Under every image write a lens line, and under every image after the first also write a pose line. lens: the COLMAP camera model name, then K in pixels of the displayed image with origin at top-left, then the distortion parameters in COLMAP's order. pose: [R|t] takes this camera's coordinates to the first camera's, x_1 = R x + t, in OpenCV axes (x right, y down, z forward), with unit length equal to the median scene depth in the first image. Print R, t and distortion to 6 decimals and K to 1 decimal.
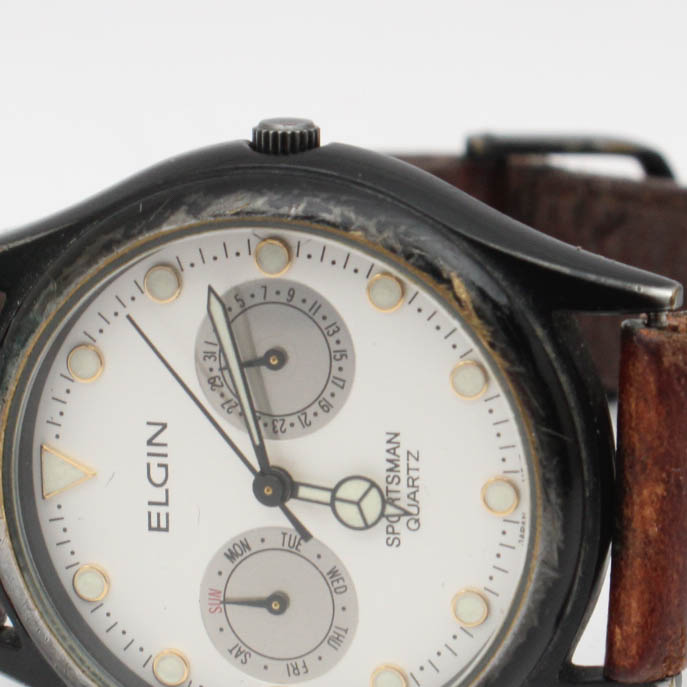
lens RADIAL K [[2861.4, 0, 344.0], [0, 2861.4, 343.6], [0, 0, 1]] dist [-0.096823, 0.000000]
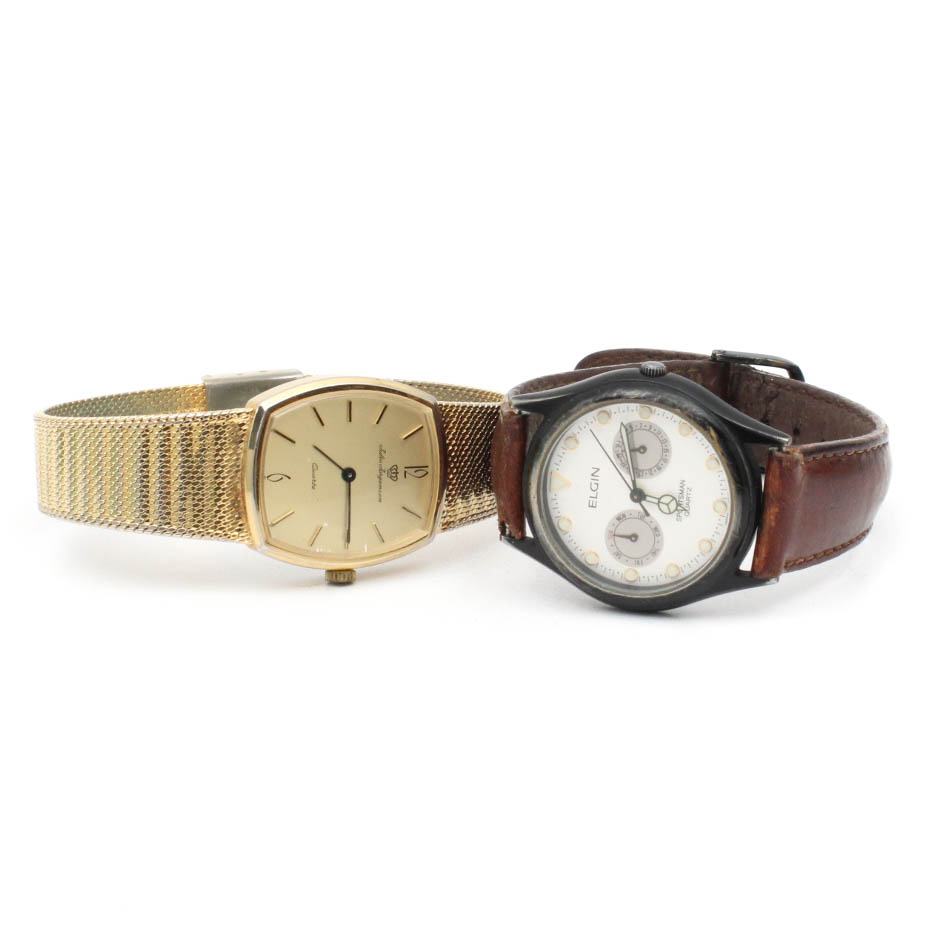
lens RADIAL K [[3898.4, 0, 467.8], [0, 3898.4, 467.8], [0, 0, 1]] dist [-0.096823, 0.000000]
pose [[0.996244, 0.086522, 0.003370, -0.202139], [-0.086472, 0.992155, 0.090287, -0.300790], [0.004468, -0.090239, 0.995910, -2.728477]]
